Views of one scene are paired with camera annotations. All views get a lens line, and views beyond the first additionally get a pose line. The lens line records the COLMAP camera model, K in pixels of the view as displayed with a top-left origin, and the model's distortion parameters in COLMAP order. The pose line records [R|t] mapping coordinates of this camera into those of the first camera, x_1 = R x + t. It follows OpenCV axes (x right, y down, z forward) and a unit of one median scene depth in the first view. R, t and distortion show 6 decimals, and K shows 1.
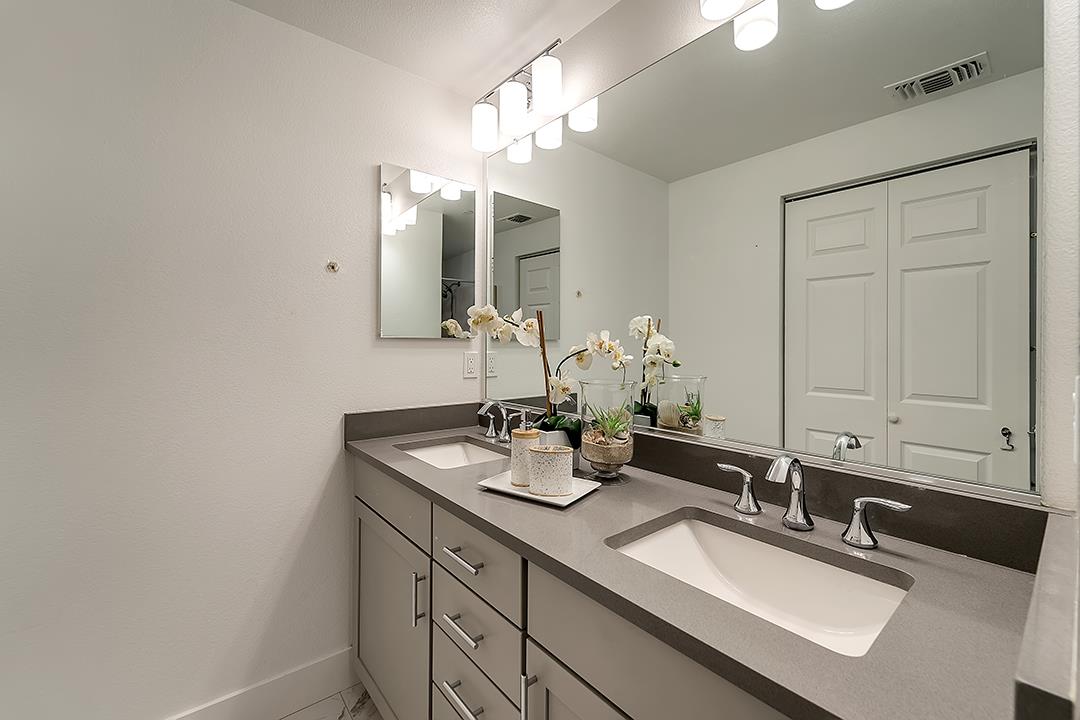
lens RADIAL K [[435.6, 0, 542.6], [0, 435.6, 356.9], [0, 0, 1]] dist [-0.001293, -0.000320]
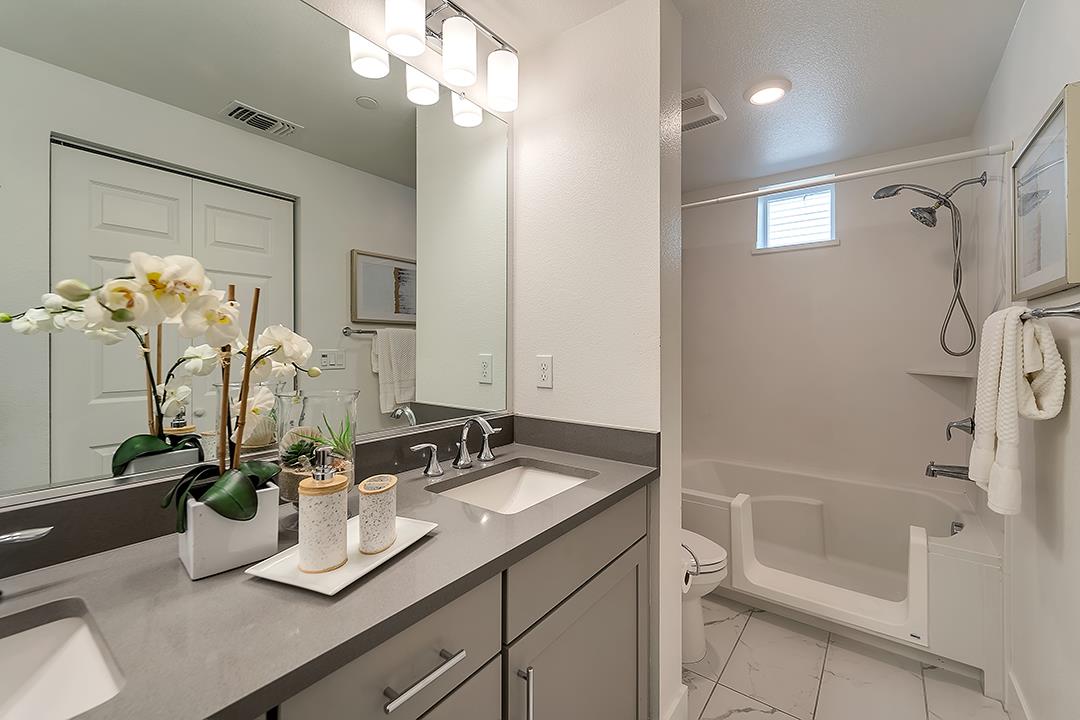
lens RADIAL K [[435.6, 0, 542.6], [0, 435.6, 356.9], [0, 0, 1]] dist [-0.001293, -0.000320]
pose [[-0.200161, -0.034868, 0.979142, -0.445822], [0.018005, 0.999067, 0.039258, -0.018343], [-0.979598, 0.025488, -0.199346, 0.502323]]
